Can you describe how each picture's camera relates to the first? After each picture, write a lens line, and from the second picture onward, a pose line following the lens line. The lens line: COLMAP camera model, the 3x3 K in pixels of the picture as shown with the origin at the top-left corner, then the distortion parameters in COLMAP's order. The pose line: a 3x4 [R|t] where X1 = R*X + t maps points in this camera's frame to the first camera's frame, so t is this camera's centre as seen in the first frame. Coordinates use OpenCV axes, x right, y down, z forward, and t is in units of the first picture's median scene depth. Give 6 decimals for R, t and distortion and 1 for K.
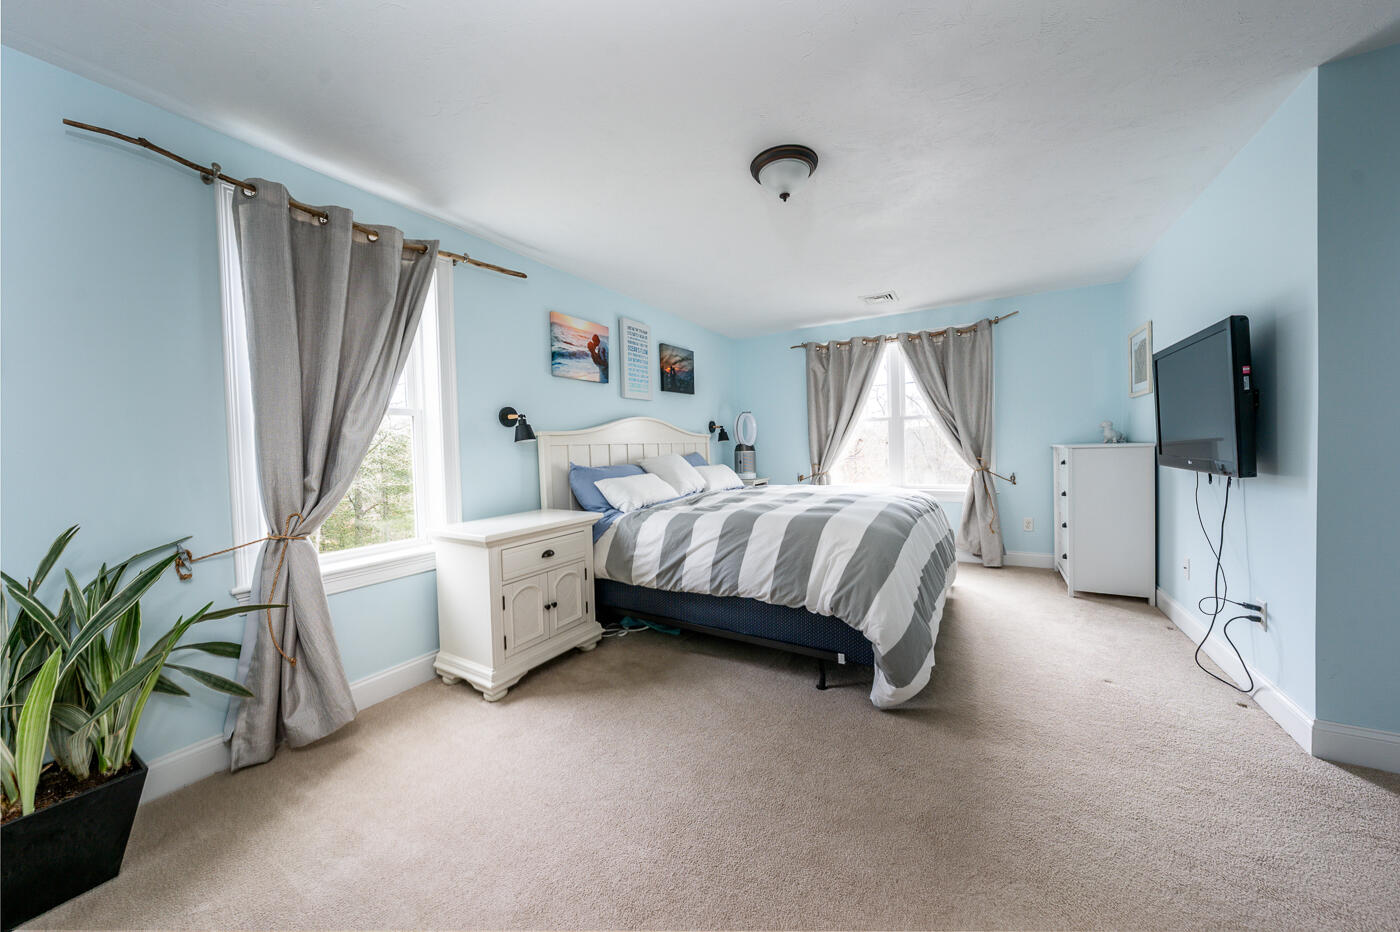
lens RADIAL K [[481.1, 0, 703.6], [0, 481.1, 463.7], [0, 0, 1]] dist [-0.002413, -0.000167]
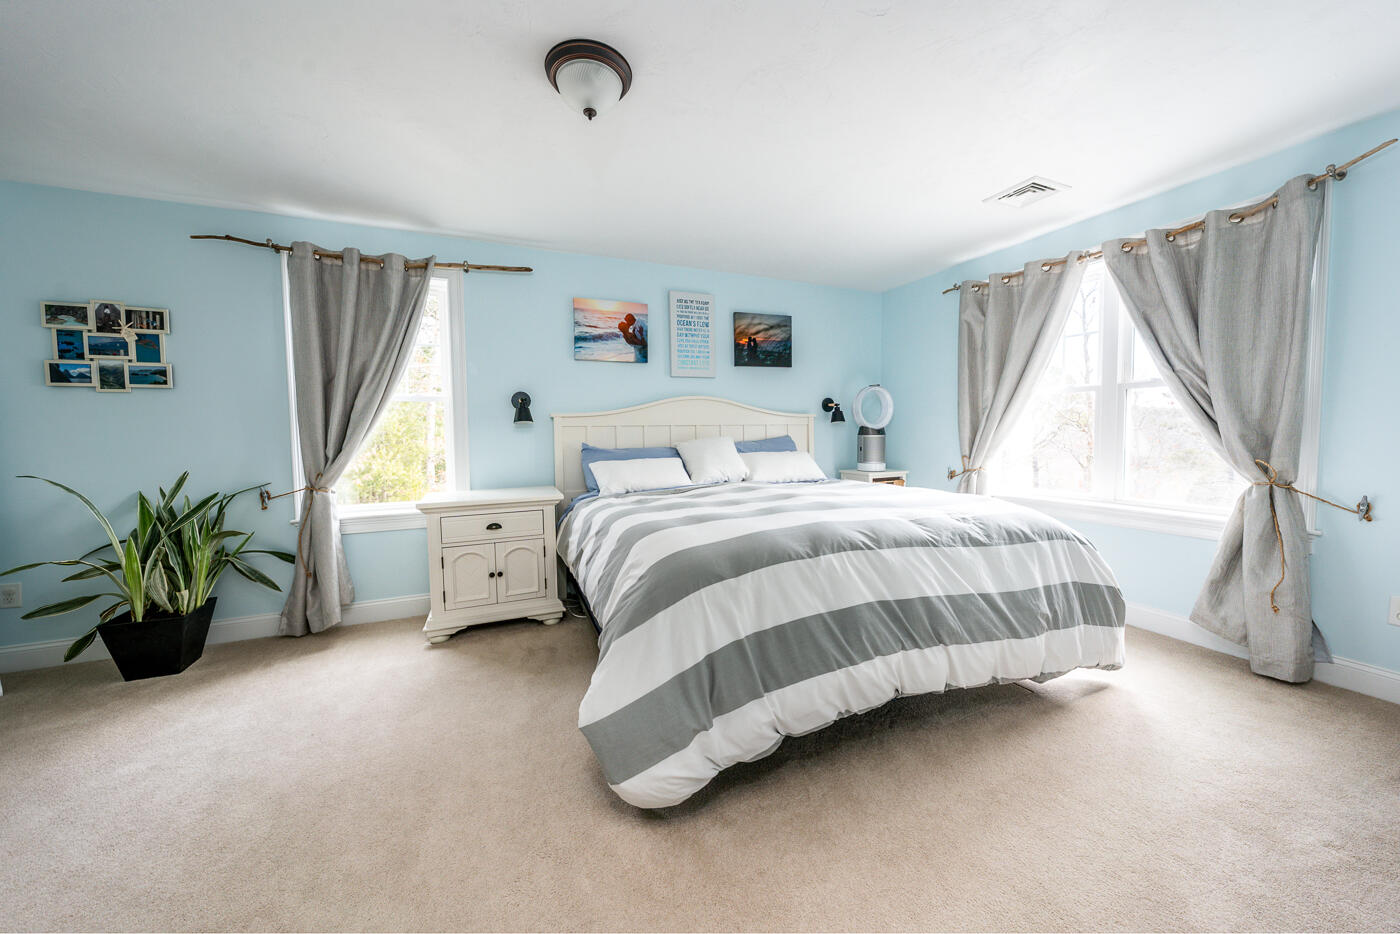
lens RADIAL K [[485.0, 0, 693.6], [0, 485.0, 457.8], [0, 0, 1]] dist [-0.002422, -0.000168]
pose [[0.797262, 0.052594, -0.601338, 0.455281], [-0.031937, 0.998477, 0.044987, -0.021289], [0.602789, -0.016661, 0.797727, 0.260772]]
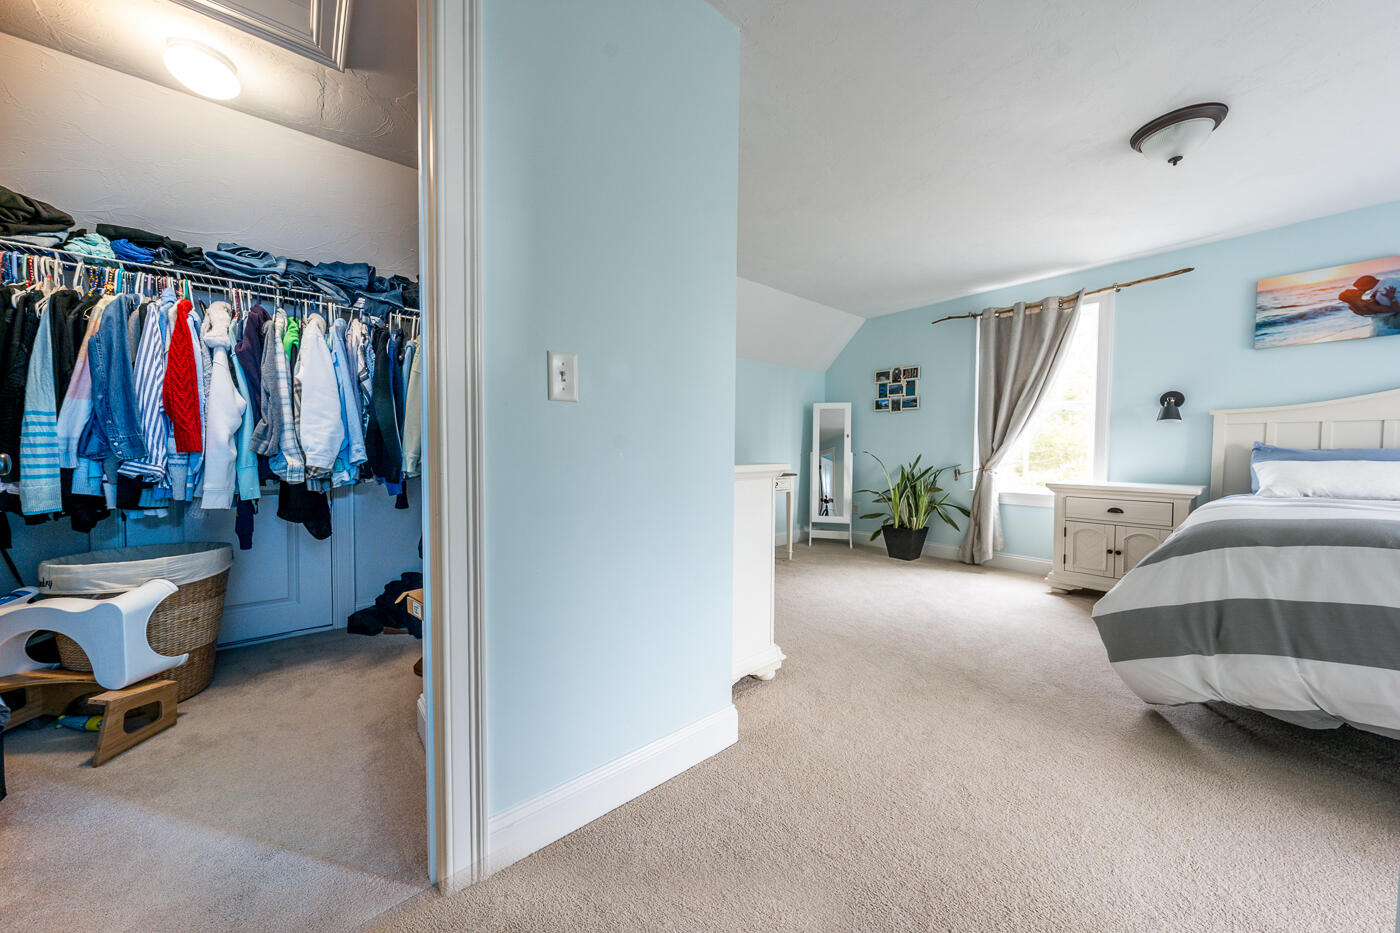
lens RADIAL K [[473.1, 0, 699.8], [0, 473.1, 462.9], [0, 0, 1]] dist [-0.002536, -0.000245]
pose [[-0.344541, 0.057129, -0.937031, 0.790982], [-0.026885, 0.997137, 0.070679, 0.002535], [0.938386, 0.049544, -0.342018, 0.257800]]
